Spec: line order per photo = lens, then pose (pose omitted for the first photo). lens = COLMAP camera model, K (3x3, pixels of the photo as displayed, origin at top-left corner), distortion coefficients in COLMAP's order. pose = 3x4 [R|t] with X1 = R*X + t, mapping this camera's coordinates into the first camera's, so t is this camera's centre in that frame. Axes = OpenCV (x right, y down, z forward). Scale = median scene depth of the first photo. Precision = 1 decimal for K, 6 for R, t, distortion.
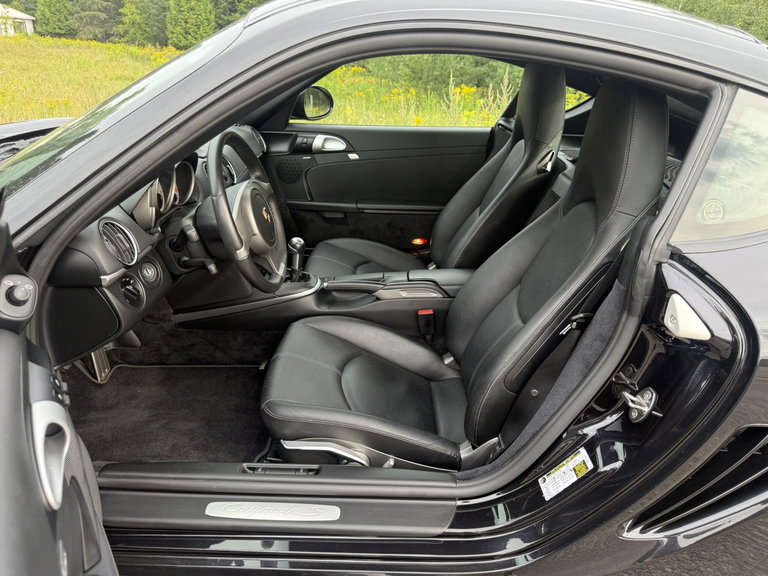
lens RADIAL K [[549.1, 0, 385.4], [0, 549.1, 294.5], [0, 0, 1]] dist [0.026559, -0.034856]
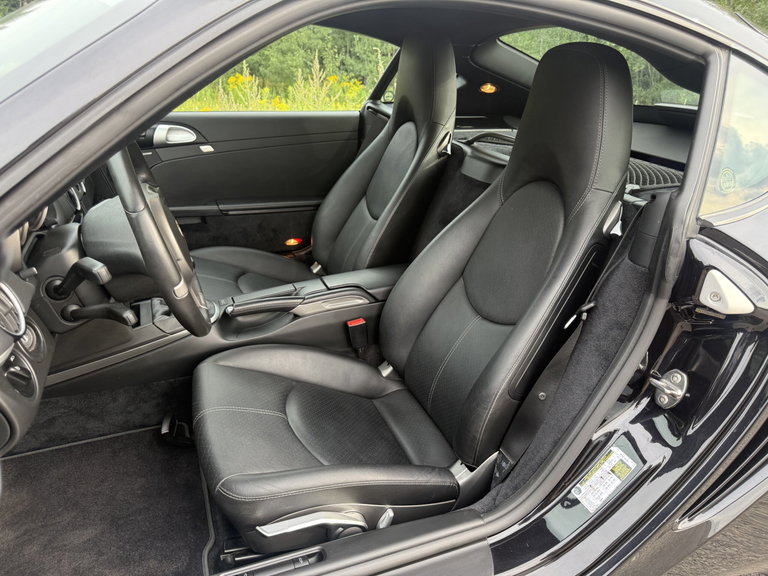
lens RADIAL K [[549.1, 0, 386.4], [0, 549.1, 290.3], [0, 0, 1]] dist [0.026559, -0.034856]
pose [[0.923189, -0.141389, 0.357395, -0.211144], [0.138298, 0.989795, 0.034335, -0.047695], [-0.358603, 0.017729, 0.933322, 0.195755]]
